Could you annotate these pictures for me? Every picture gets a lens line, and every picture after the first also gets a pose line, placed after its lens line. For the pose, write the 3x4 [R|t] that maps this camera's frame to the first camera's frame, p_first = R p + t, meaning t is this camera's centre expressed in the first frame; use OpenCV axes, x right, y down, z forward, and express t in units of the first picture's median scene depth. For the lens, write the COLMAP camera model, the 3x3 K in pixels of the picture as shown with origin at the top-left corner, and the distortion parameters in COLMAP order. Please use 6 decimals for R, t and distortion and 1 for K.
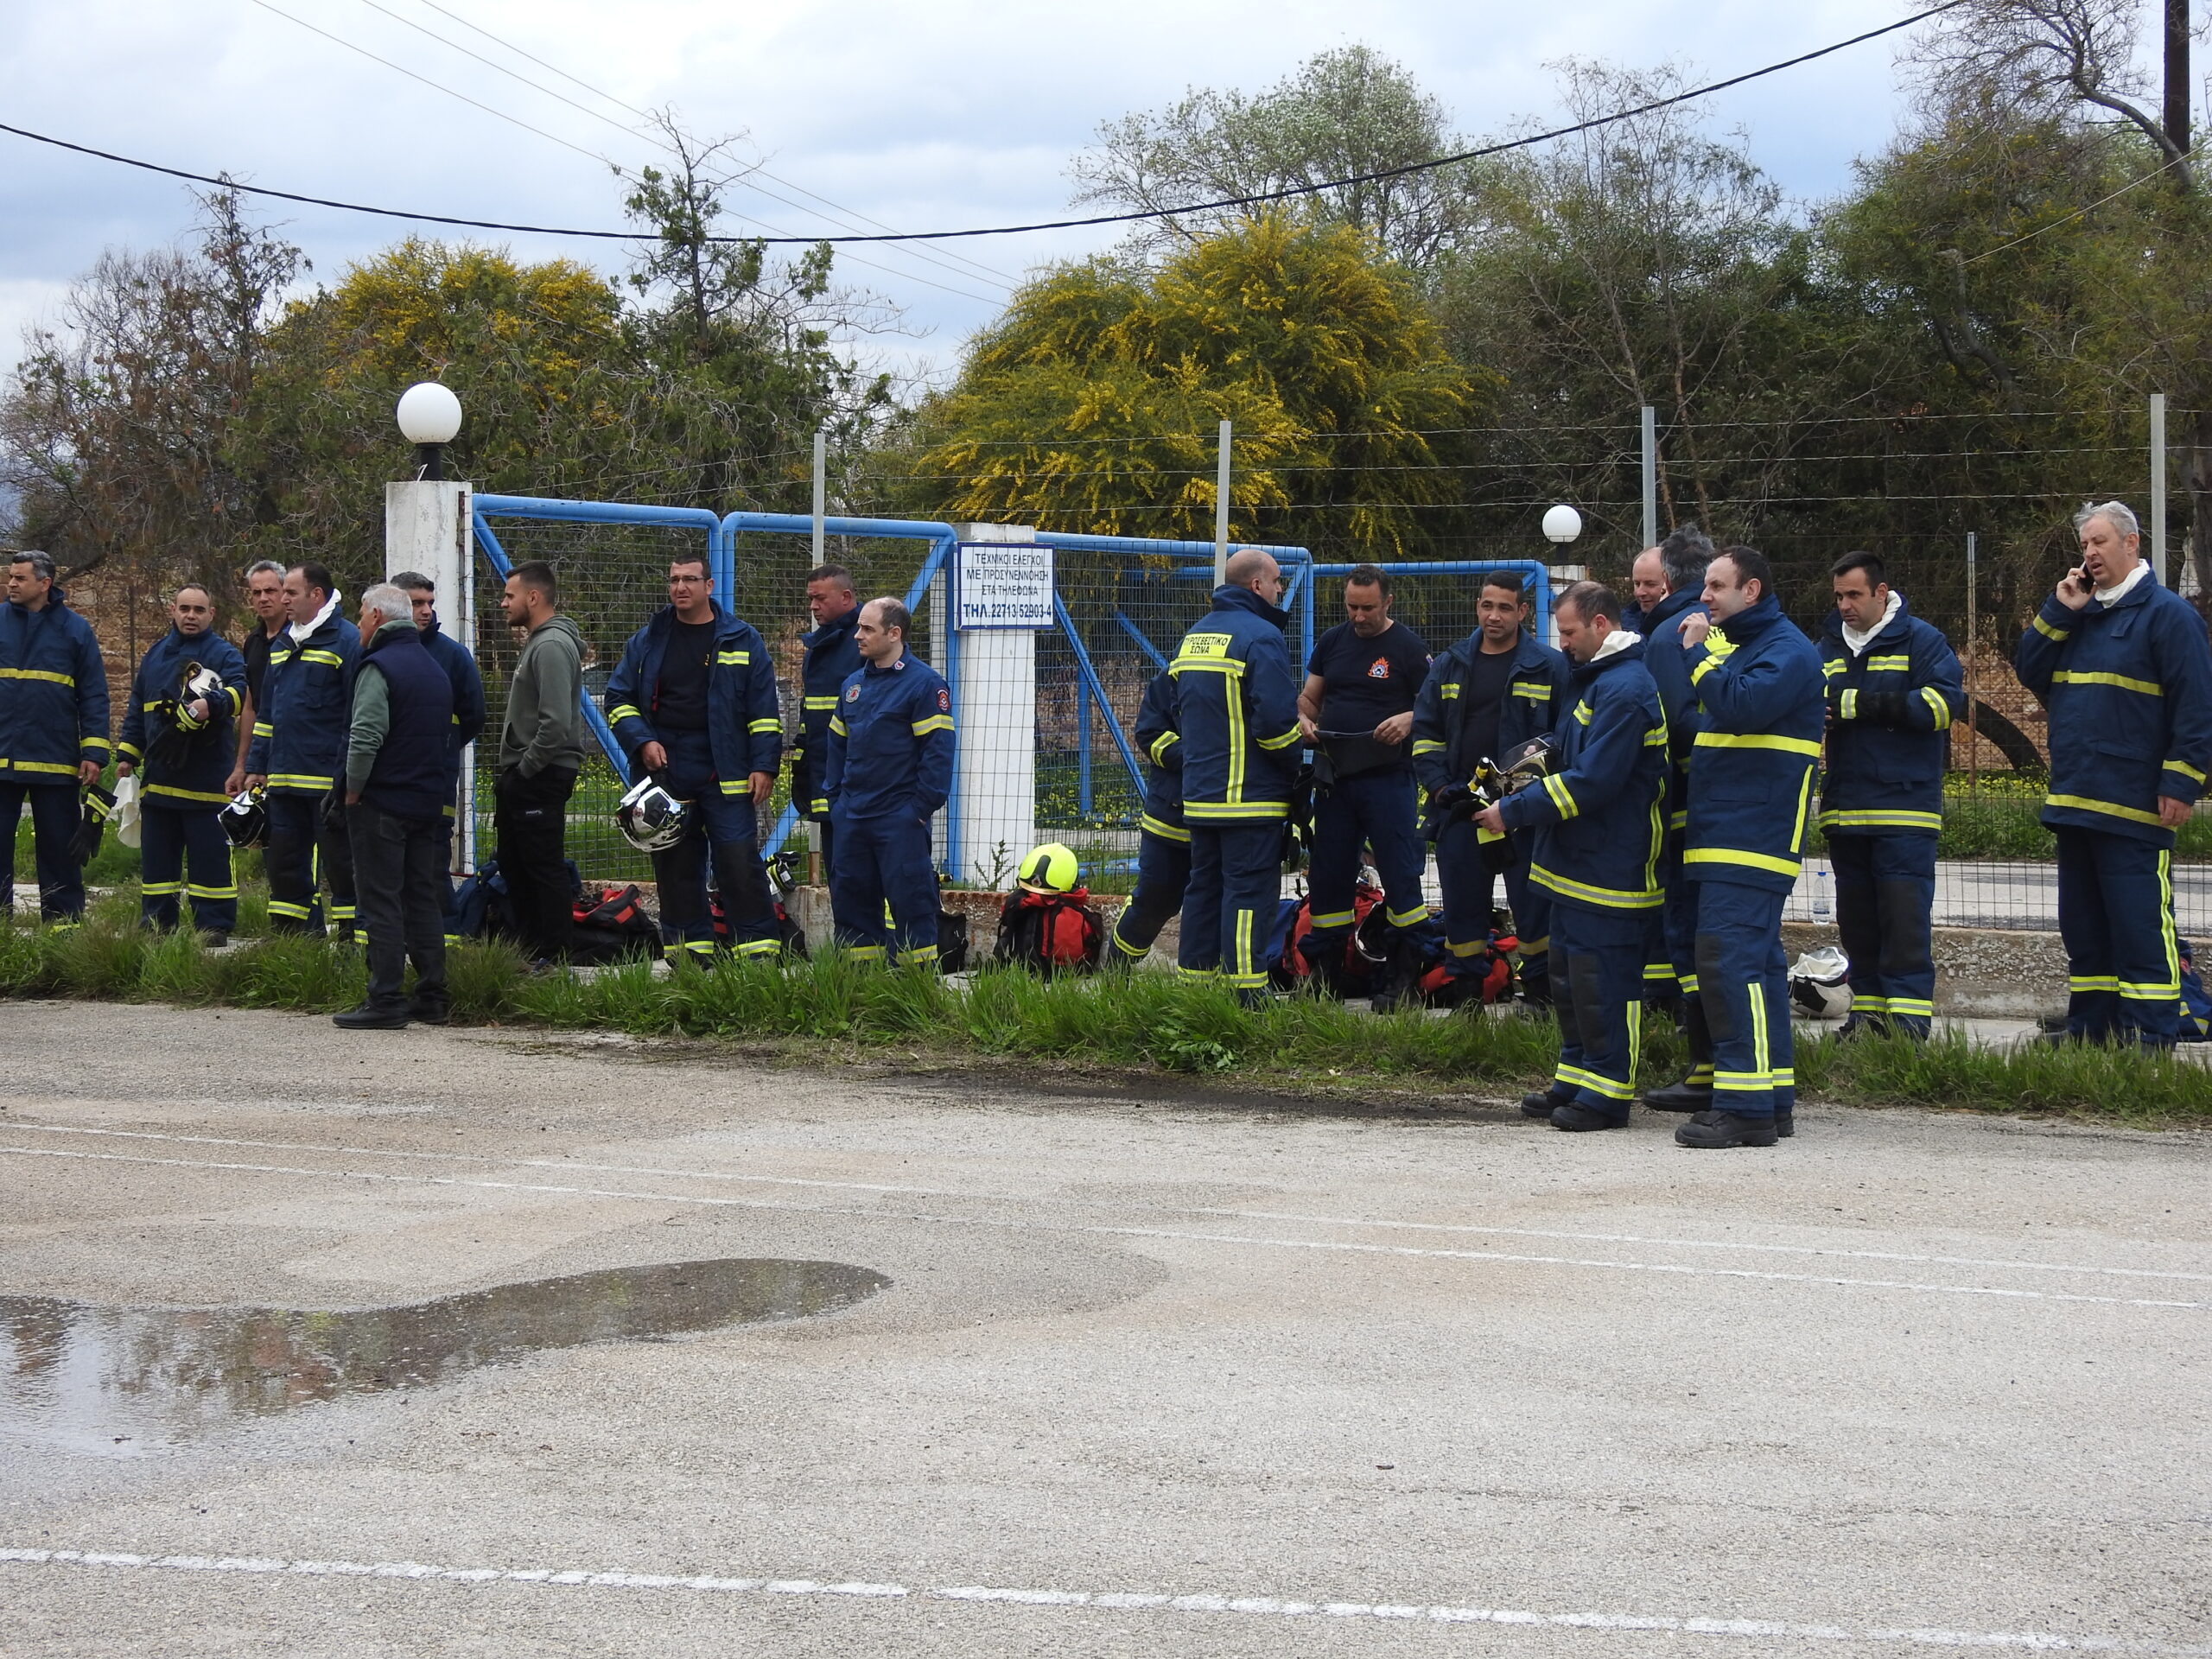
lens RADIAL K [[3861.6, 0, 1108.9], [0, 3861.6, 817.5], [0, 0, 1]] dist [0.000696, 0.000000]
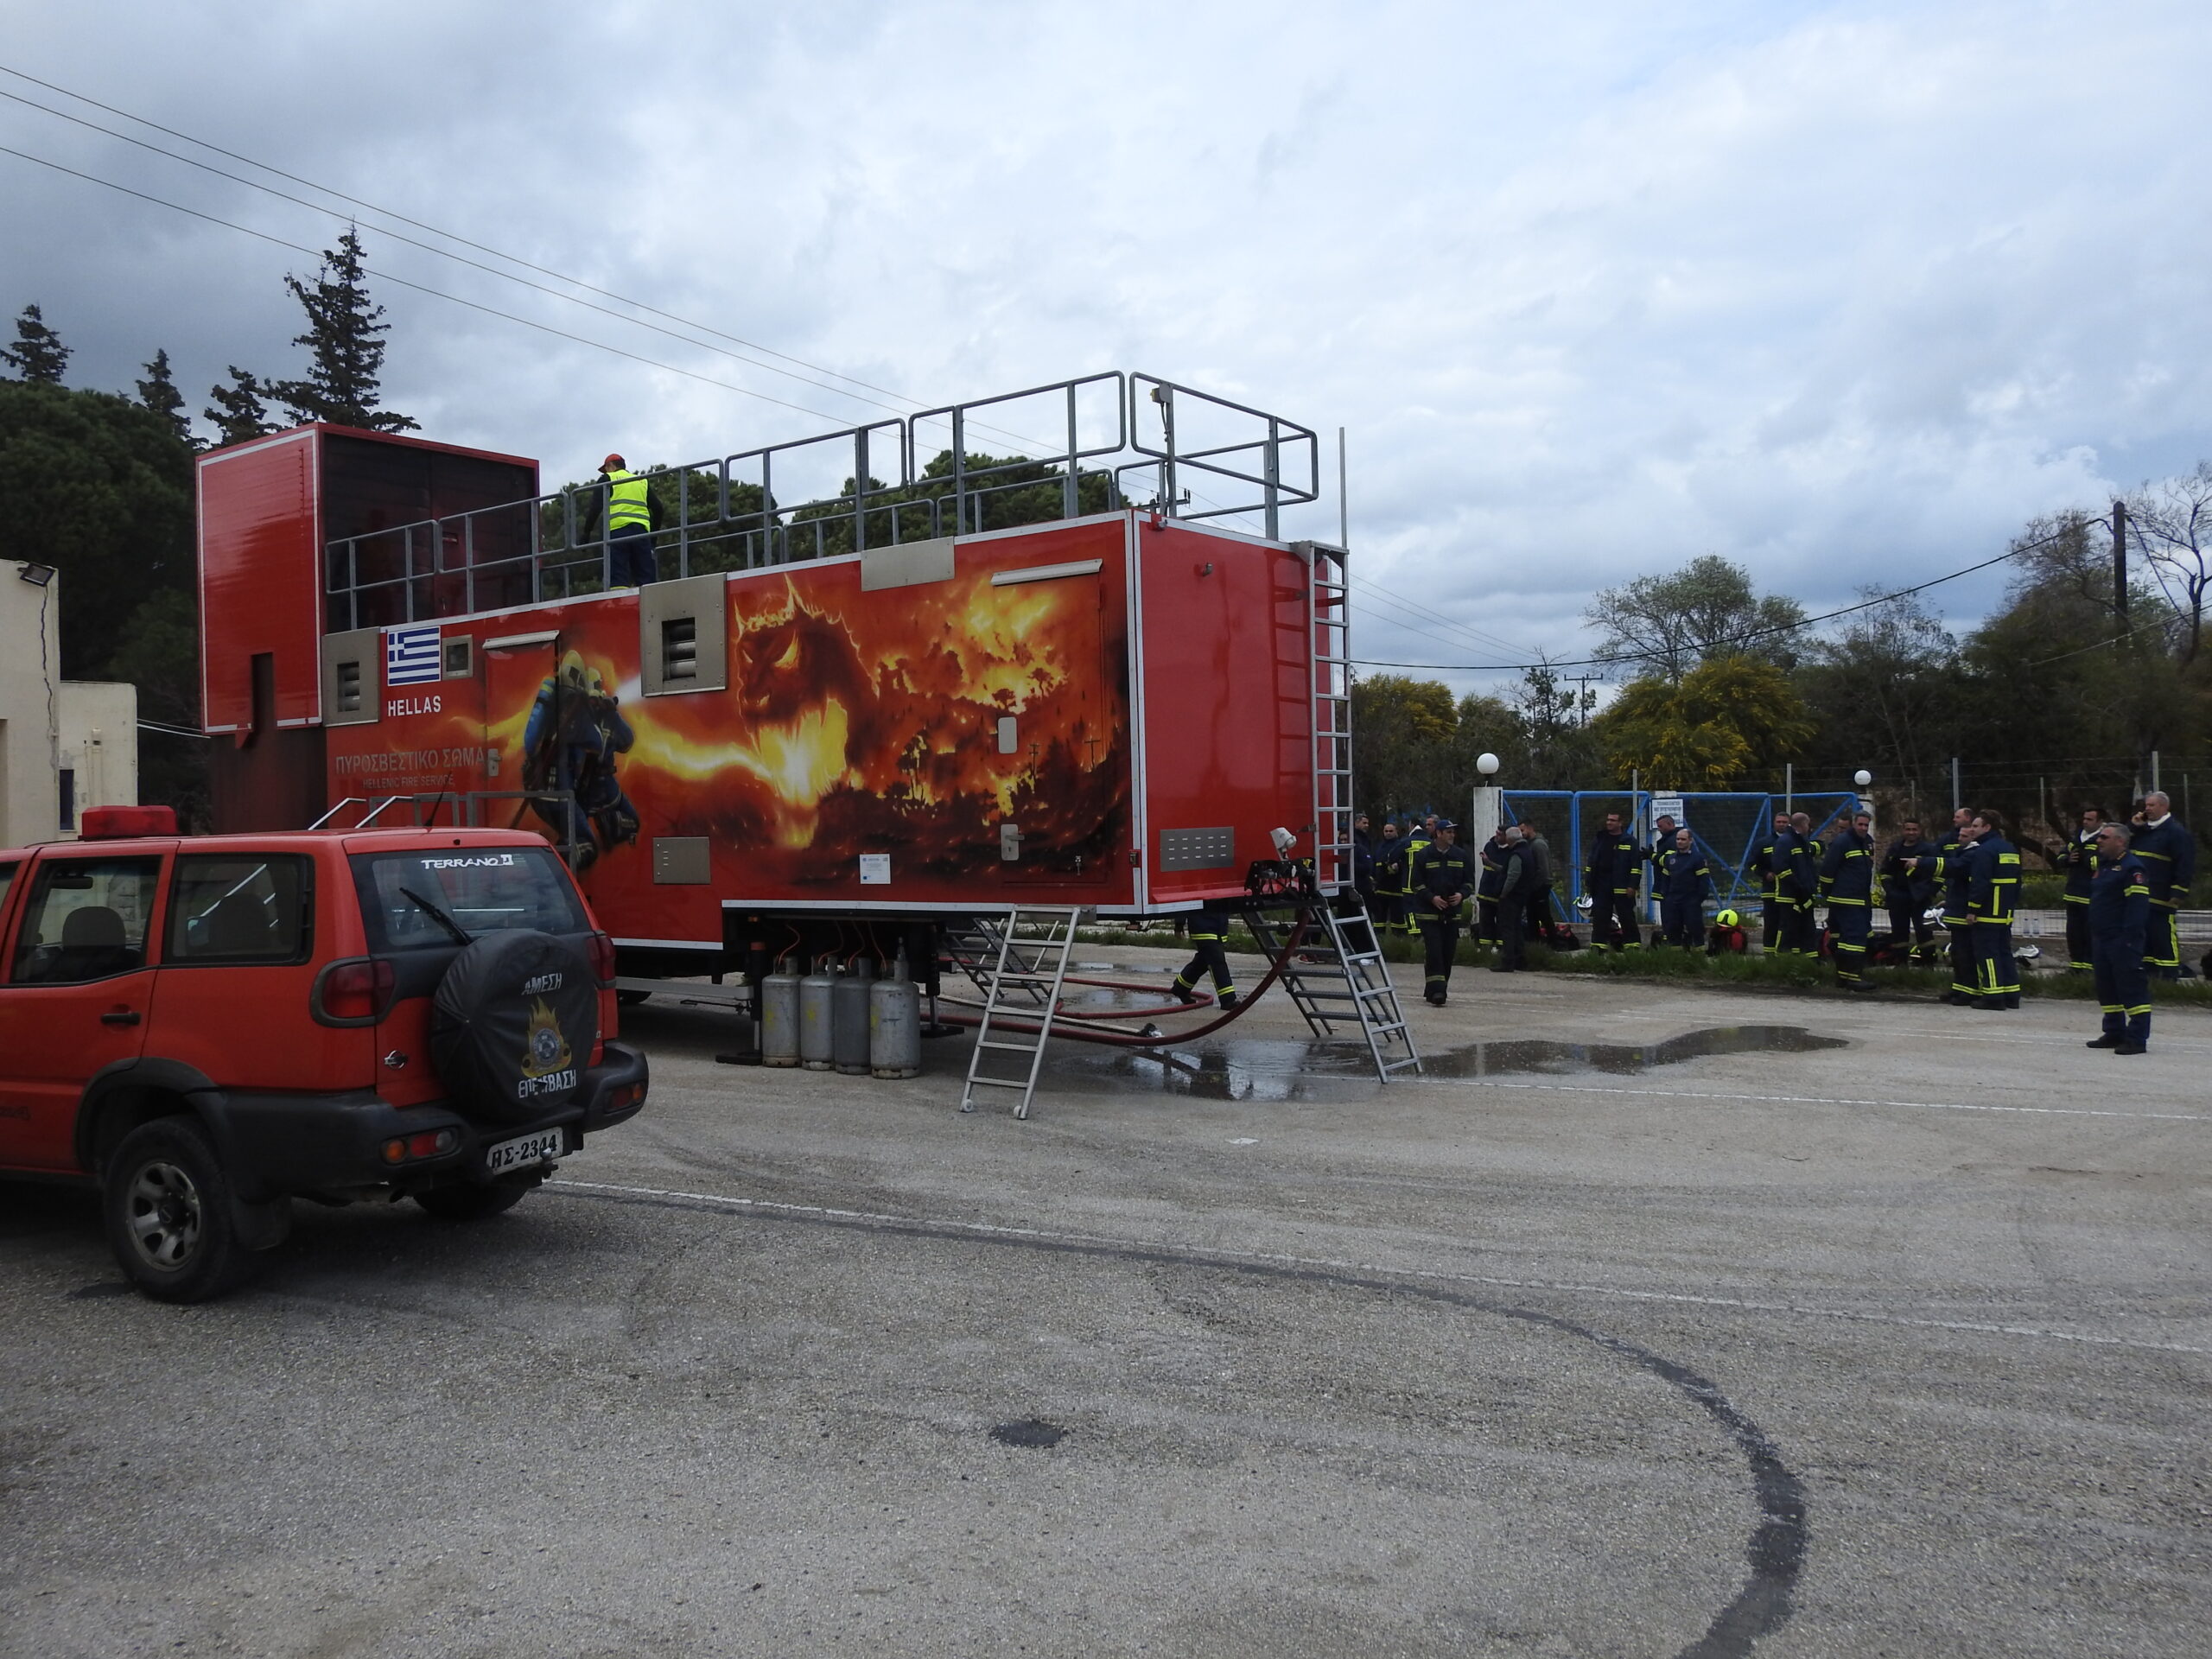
lens RADIAL K [[1754.7, 0, 1108.5], [0, 1754.7, 837.3], [0, 0, 1]] dist [0.017097, 0.004273]
pose [[0.972047, -0.015589, -0.234267, -0.120605], [0.009583, 0.999596, -0.026751, -0.012961], [0.234590, 0.023758, 0.971804, -0.310485]]
